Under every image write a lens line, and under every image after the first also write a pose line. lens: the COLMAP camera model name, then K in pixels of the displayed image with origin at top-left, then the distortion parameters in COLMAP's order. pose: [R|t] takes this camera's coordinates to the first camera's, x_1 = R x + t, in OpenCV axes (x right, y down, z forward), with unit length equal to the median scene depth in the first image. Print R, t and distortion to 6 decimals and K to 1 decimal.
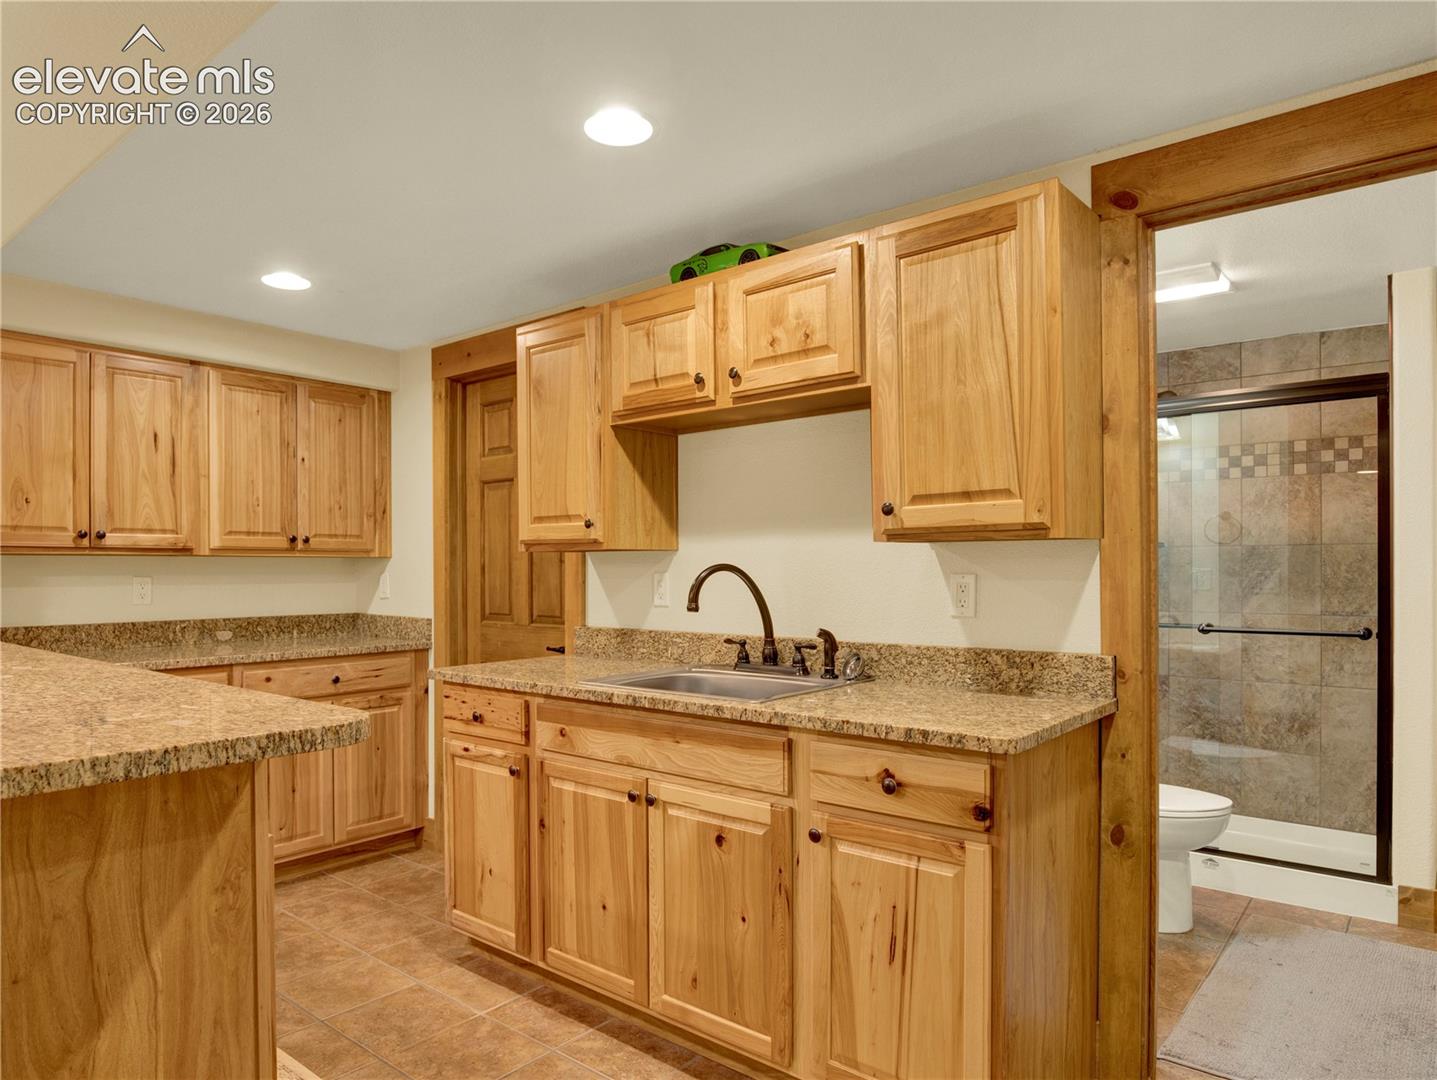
lens RADIAL K [[894.8, 0, 718.5], [0, 894.8, 540.0], [0, 0, 1]] dist [-0.000742, -0.003133]
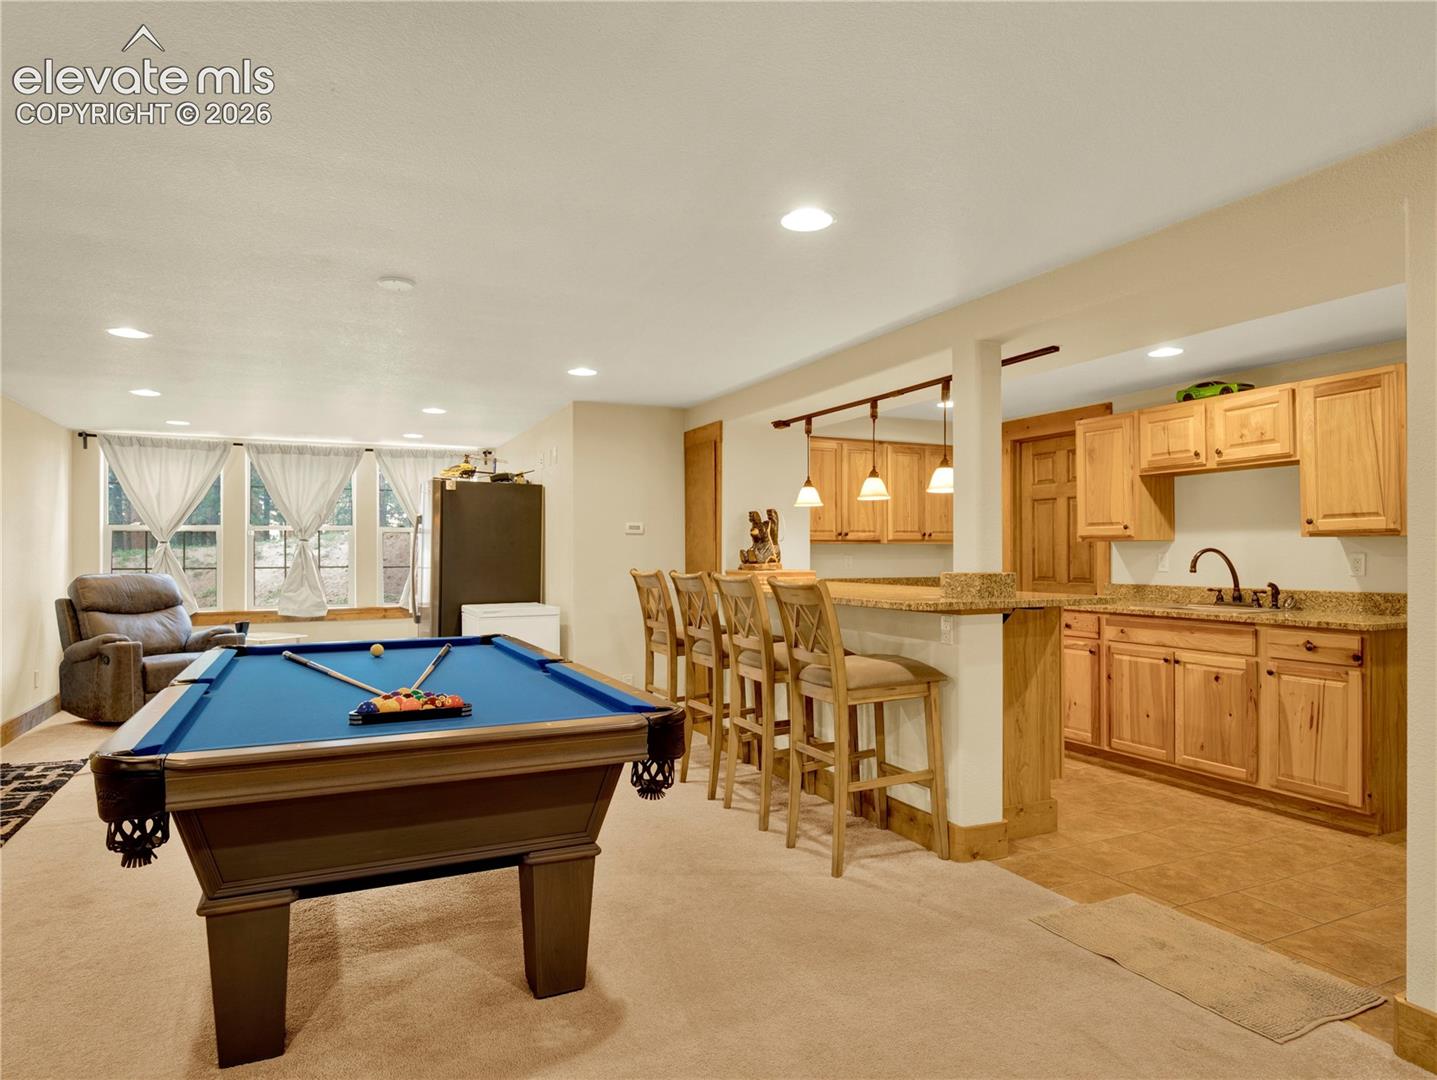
lens RADIAL K [[894.8, 0, 718.5], [0, 894.8, 540.0], [0, 0, 1]] dist [-0.000742, -0.003133]
pose [[0.915816, -0.006010, -0.401553, -0.202143], [0.014216, 0.999747, 0.017458, -0.041796], [0.401346, -0.021697, 0.915669, -1.255005]]
